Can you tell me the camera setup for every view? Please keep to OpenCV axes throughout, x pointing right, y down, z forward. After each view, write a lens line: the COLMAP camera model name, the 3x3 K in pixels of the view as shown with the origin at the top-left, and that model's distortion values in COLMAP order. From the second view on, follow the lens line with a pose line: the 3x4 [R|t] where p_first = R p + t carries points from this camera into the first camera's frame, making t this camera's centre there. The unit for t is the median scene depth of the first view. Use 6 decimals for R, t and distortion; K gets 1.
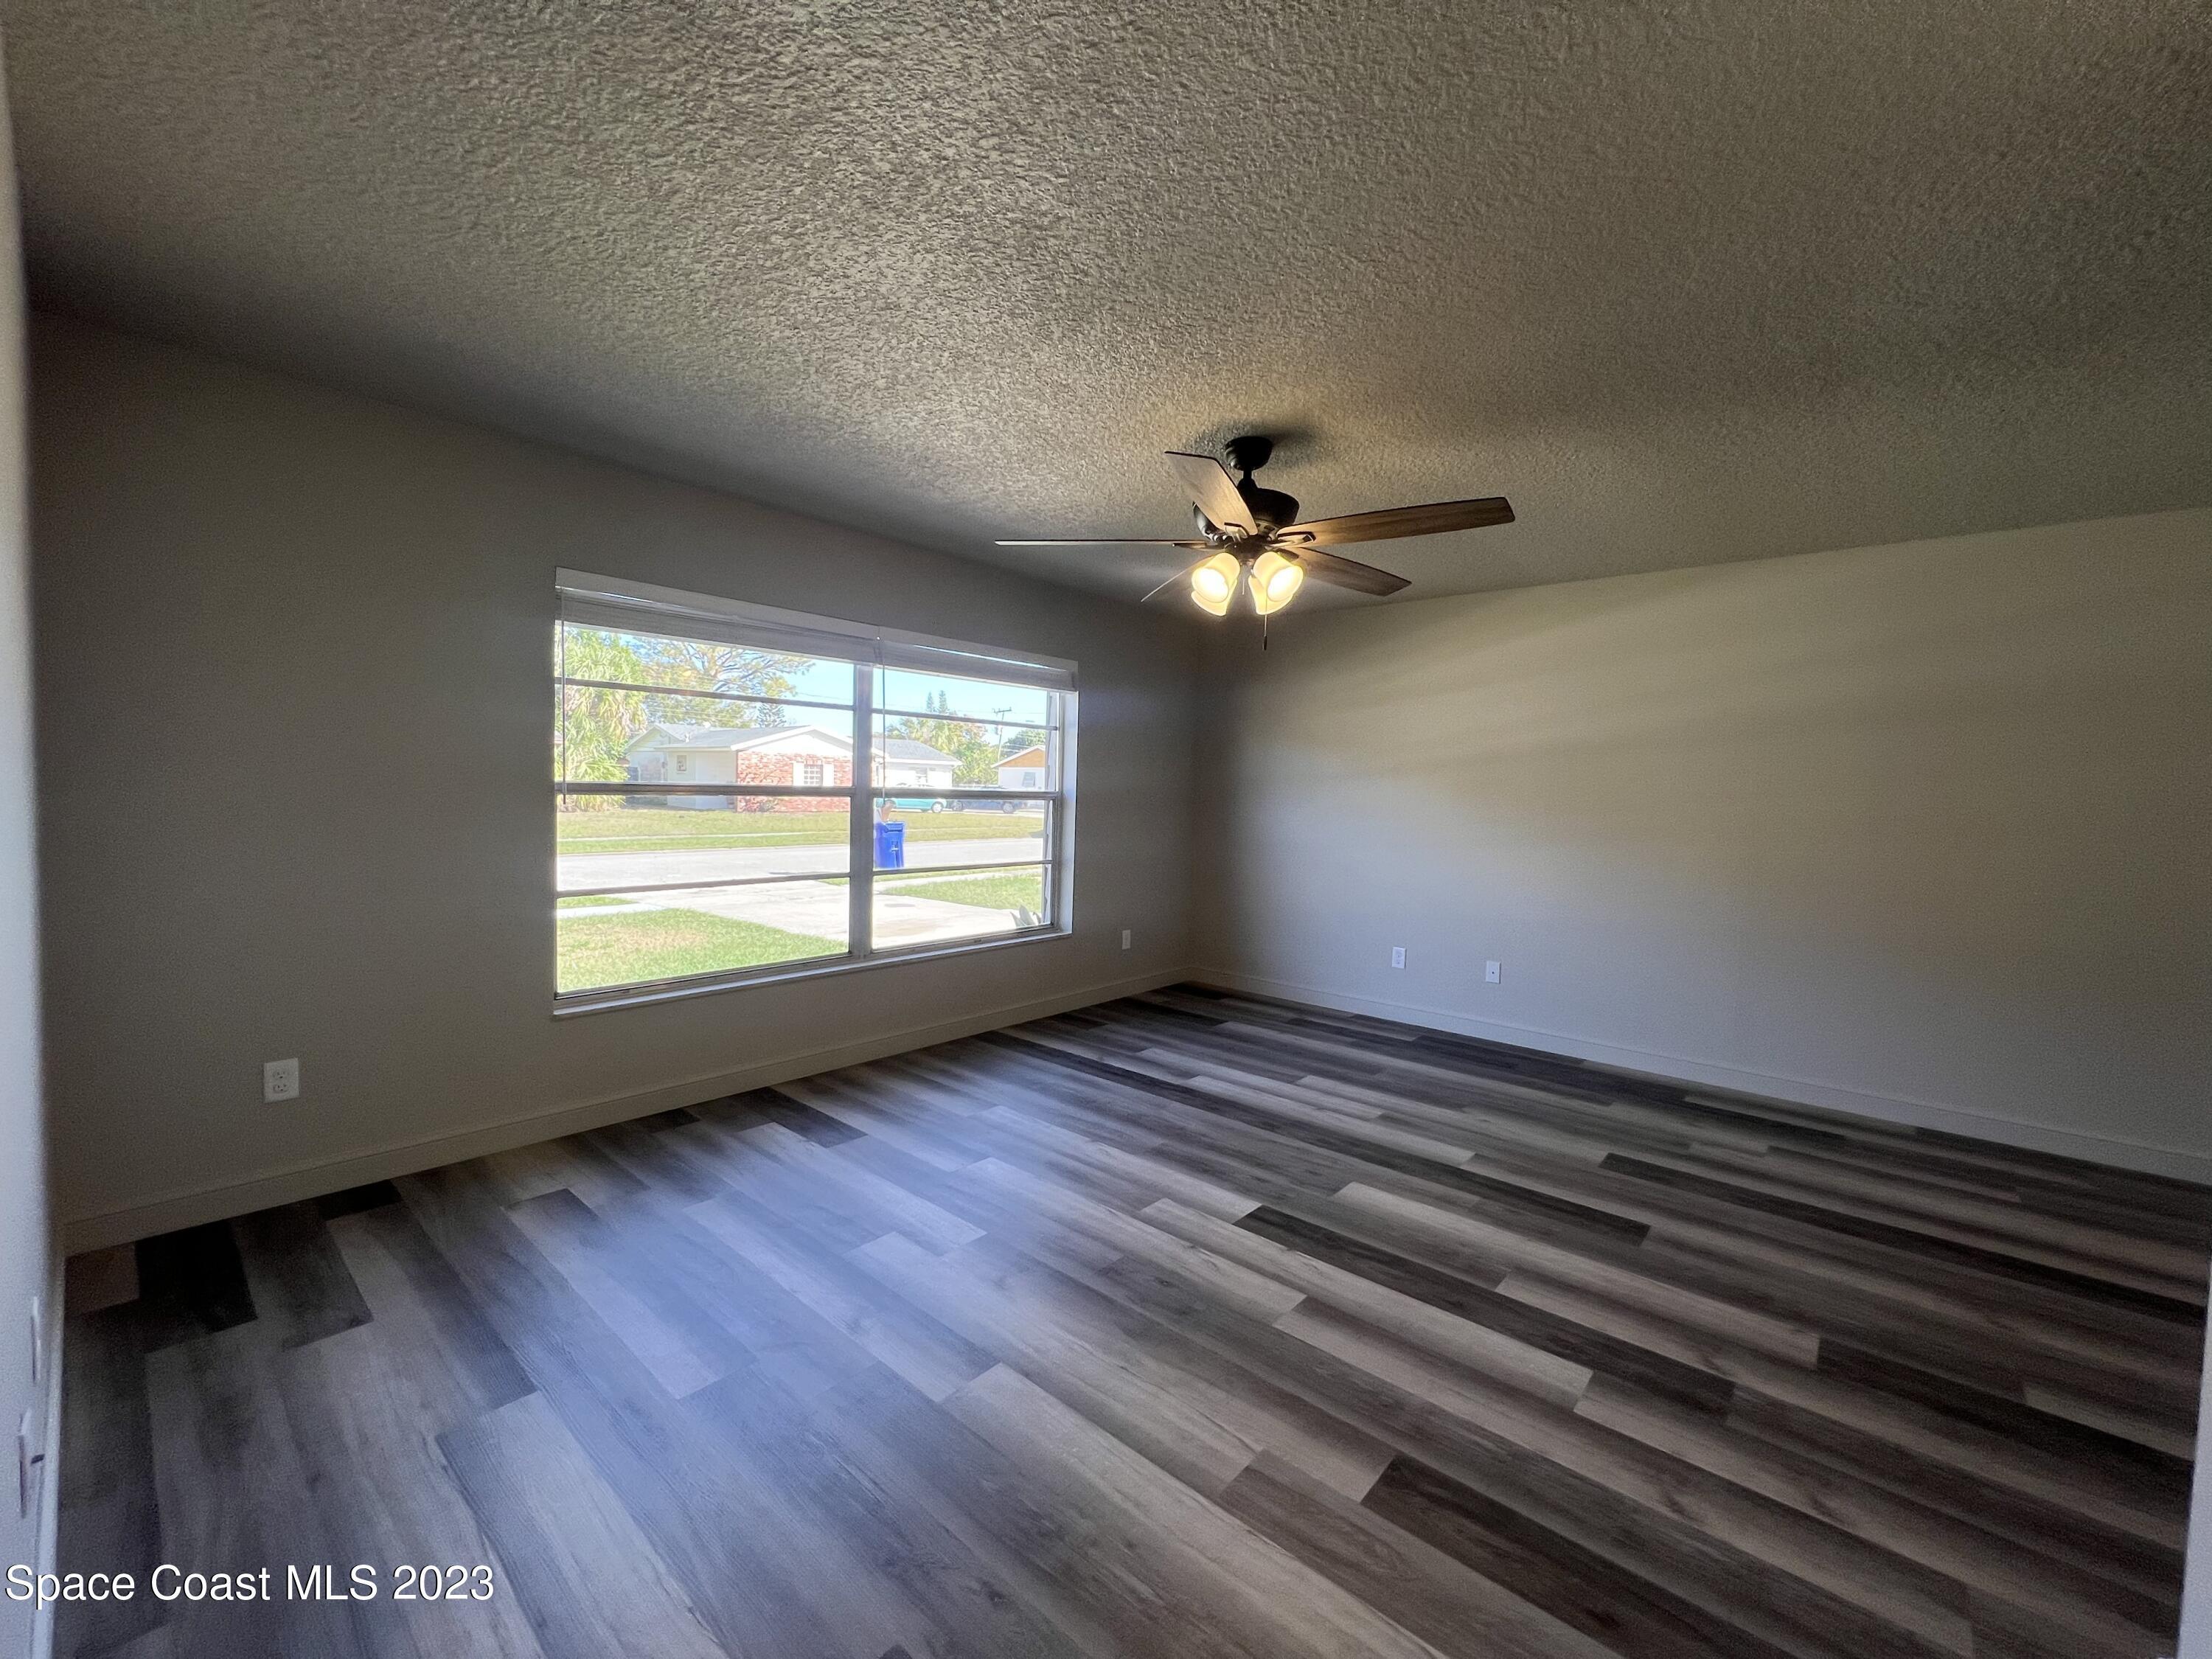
lens RADIAL K [[891.0, 0, 1106.2], [0, 891.0, 826.7], [0, 0, 1]] dist [-0.001719, 0.000311]
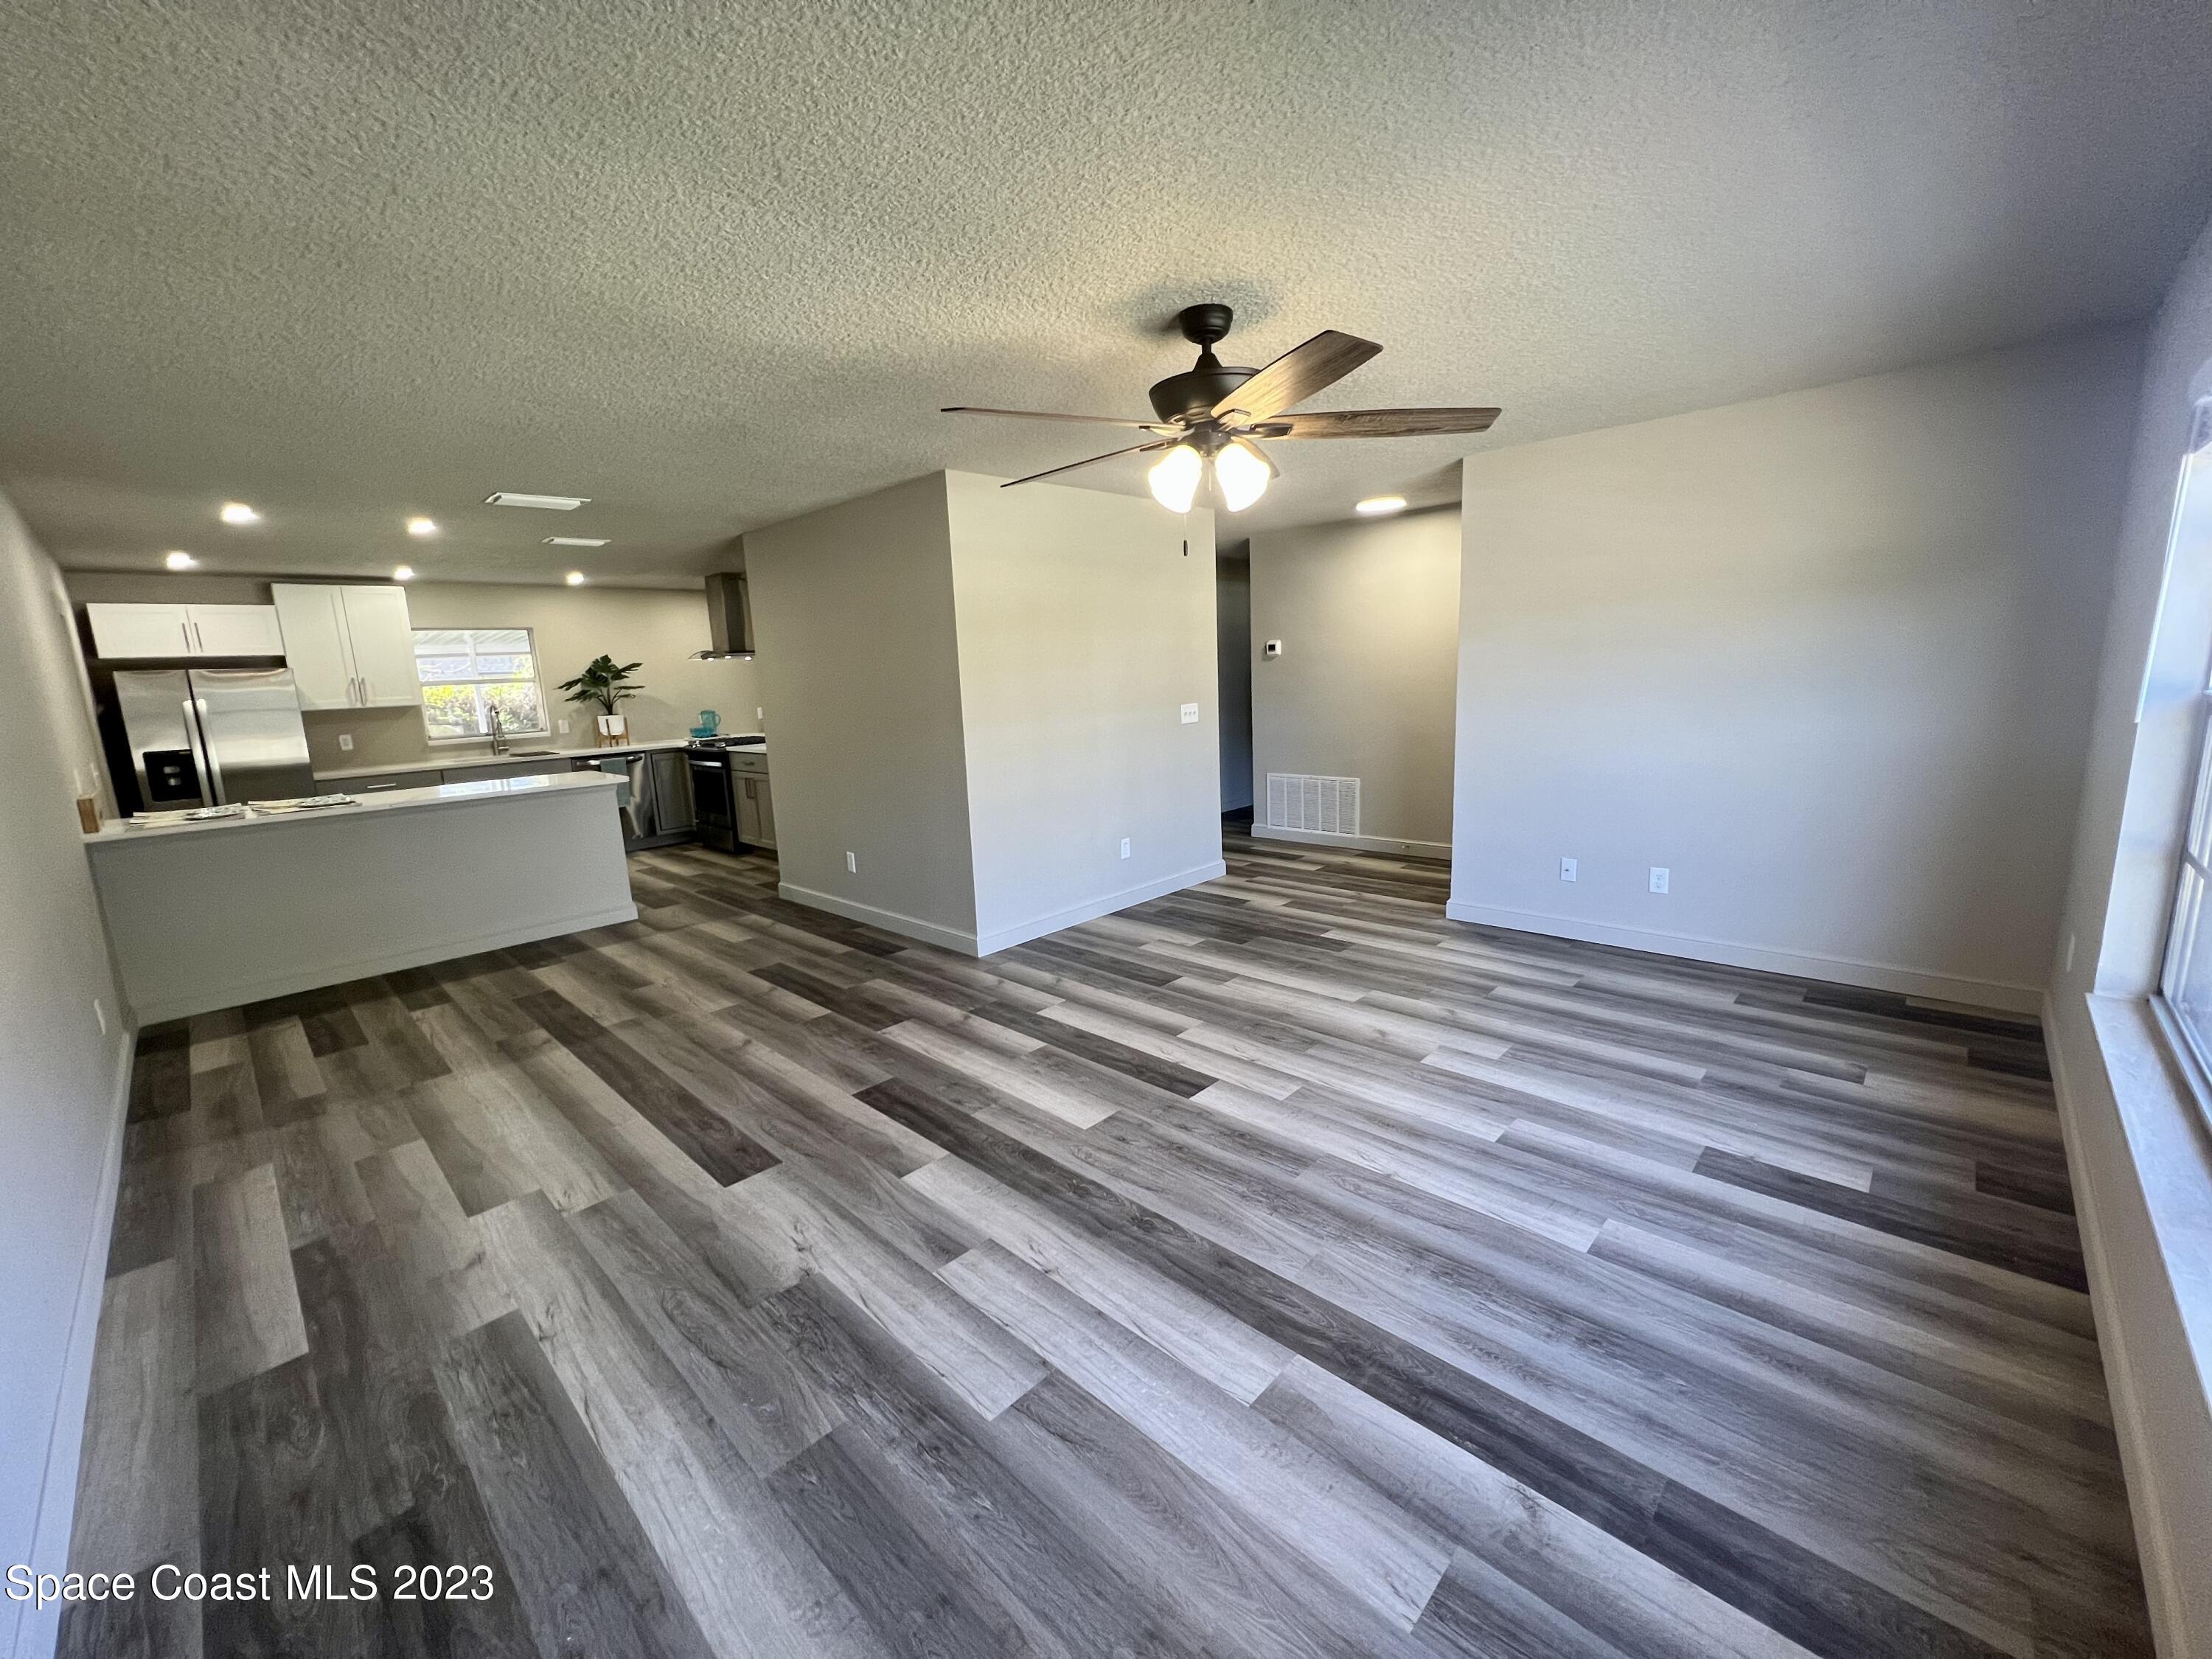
lens RADIAL K [[891.0, 0, 1106.0], [0, 891.0, 828.0], [0, 0, 1]] dist [-0.001719, 0.000311]
pose [[-0.998728, 0.009399, 0.049540, 0.221891], [0.020221, 0.974666, 0.222751, -0.134238], [-0.046191, 0.223469, -0.973616, 2.001458]]
